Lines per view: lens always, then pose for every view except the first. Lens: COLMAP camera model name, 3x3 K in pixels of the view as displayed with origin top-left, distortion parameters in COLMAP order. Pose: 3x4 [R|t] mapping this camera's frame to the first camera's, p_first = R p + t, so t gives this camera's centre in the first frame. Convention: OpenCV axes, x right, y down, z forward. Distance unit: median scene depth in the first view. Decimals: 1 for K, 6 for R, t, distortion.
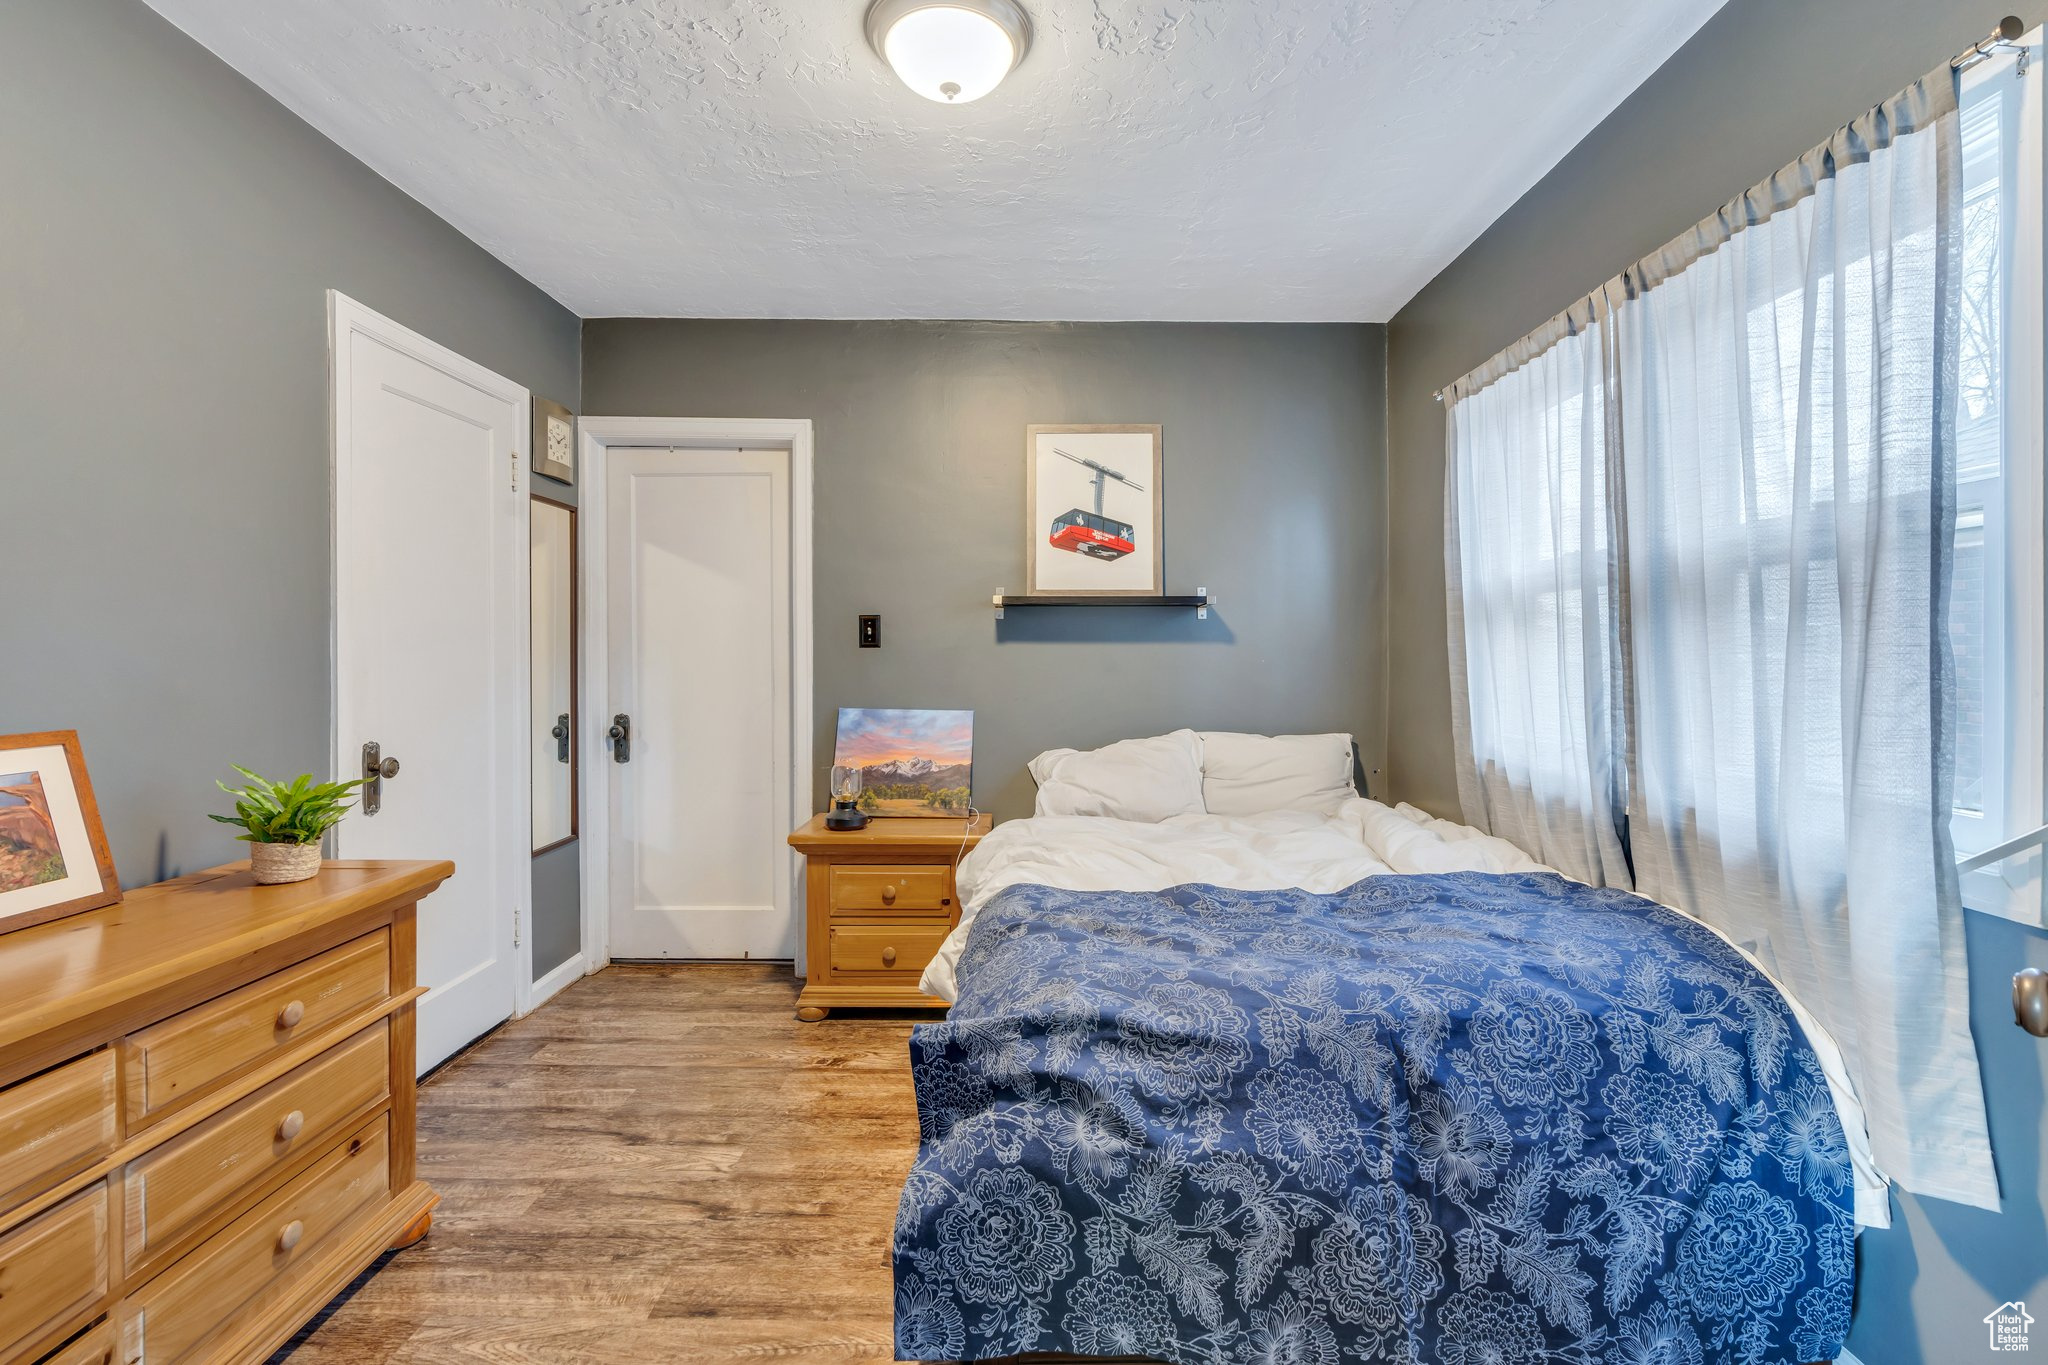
lens RADIAL K [[909.5, 0, 1033.9], [0, 909.5, 690.1], [0, 0, 1]] dist [-0.014237, 0.003188]
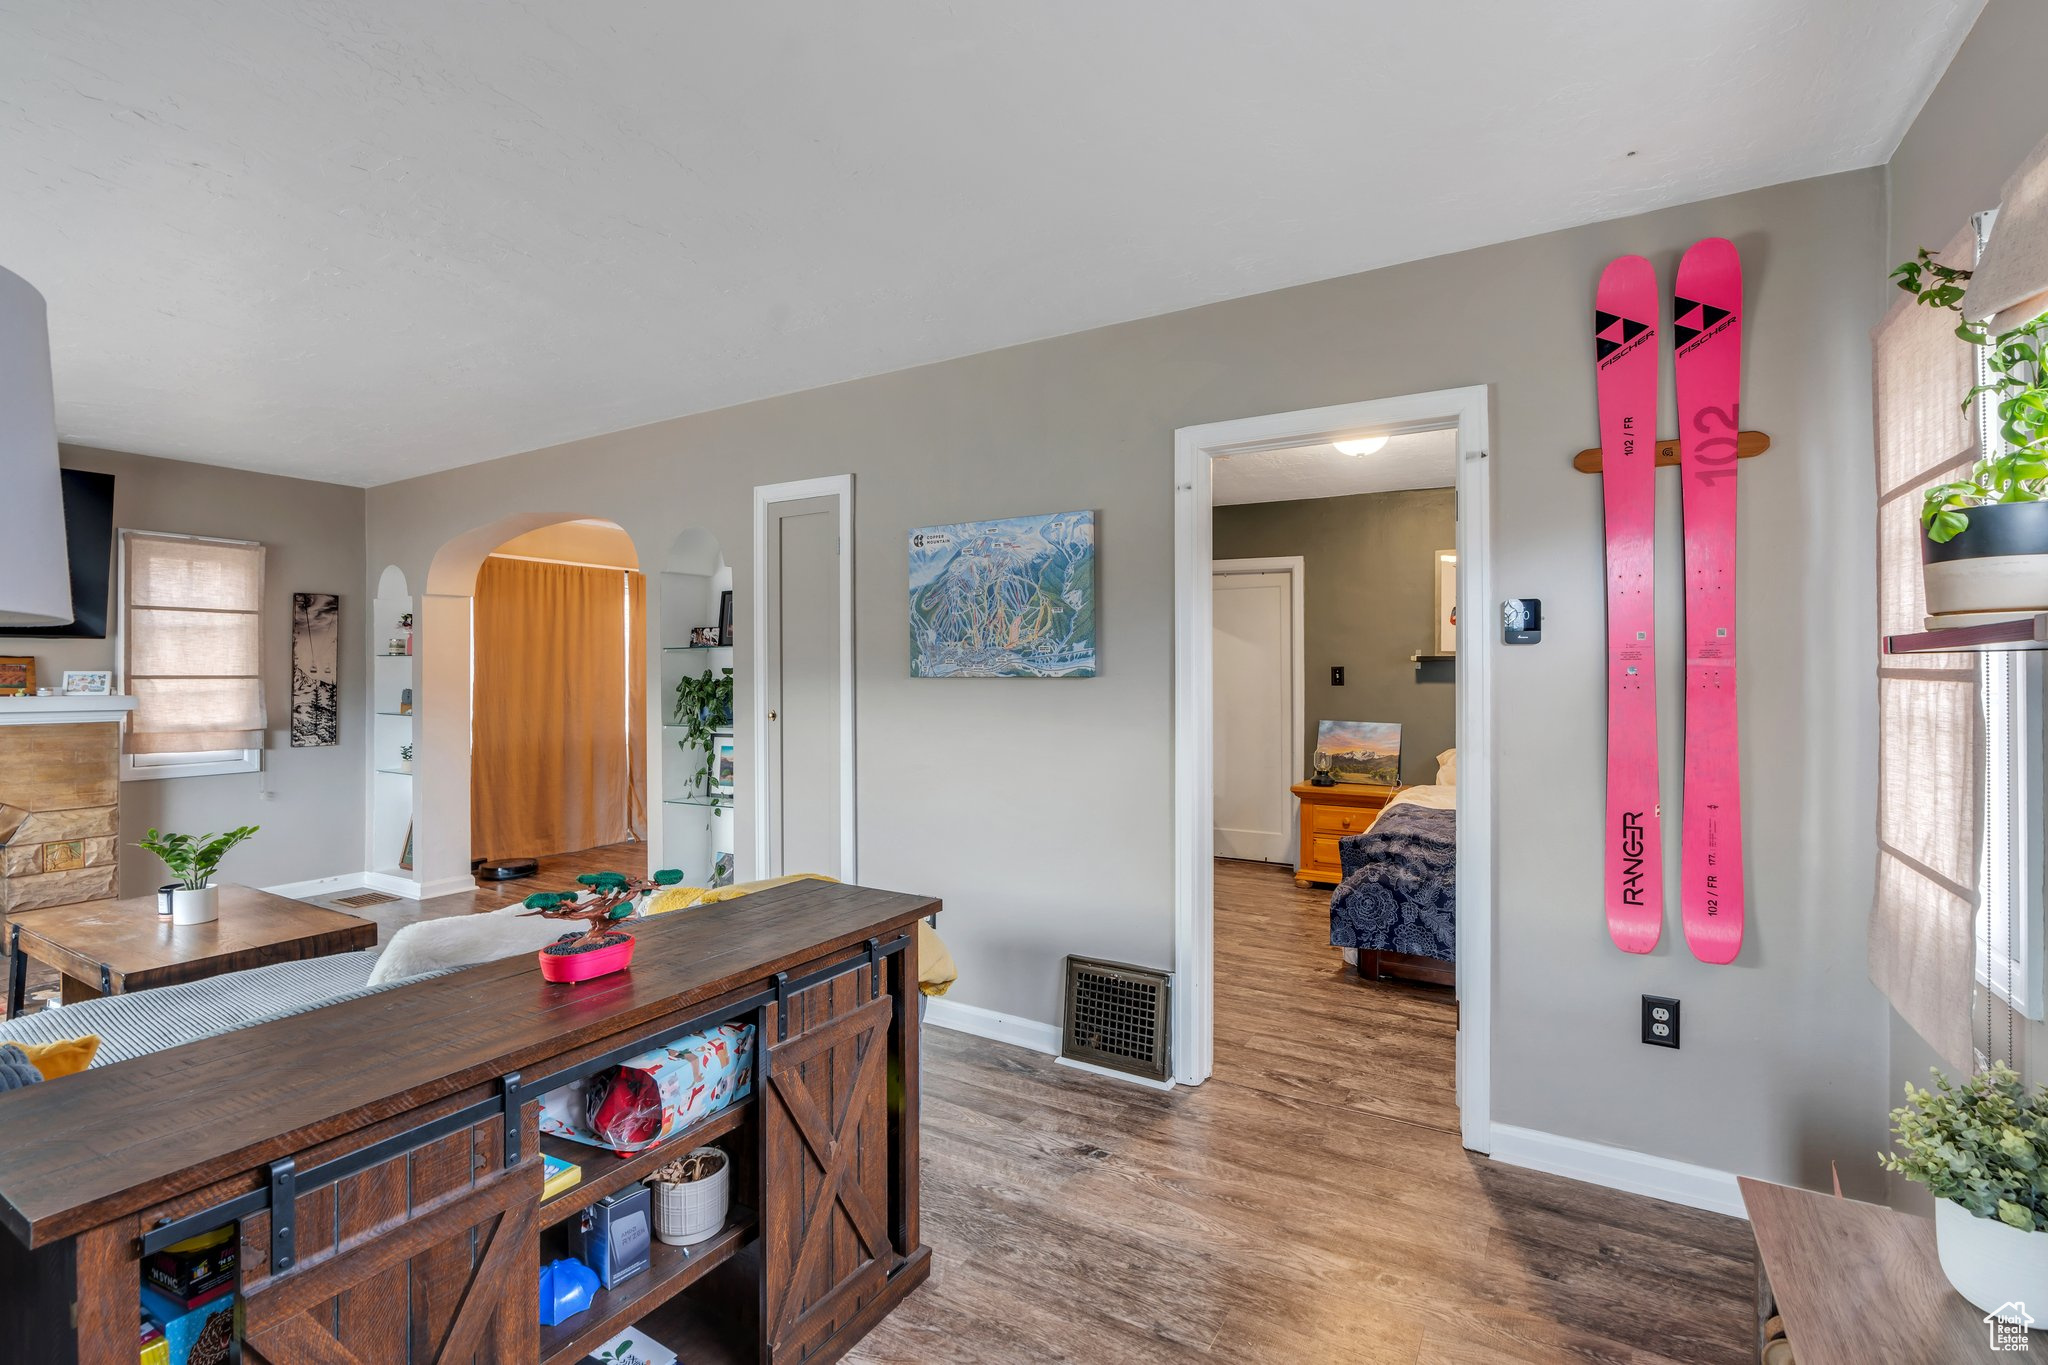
lens RADIAL K [[914.0, 0, 1028.1], [0, 914.0, 671.7], [0, 0, 1]] dist [-0.008107, 0.000955]
pose [[0.859303, -0.009328, -0.511382, 0.253418], [-0.012844, 0.999125, -0.039807, 0.004061], [0.511306, 0.040774, 0.858431, -0.996537]]
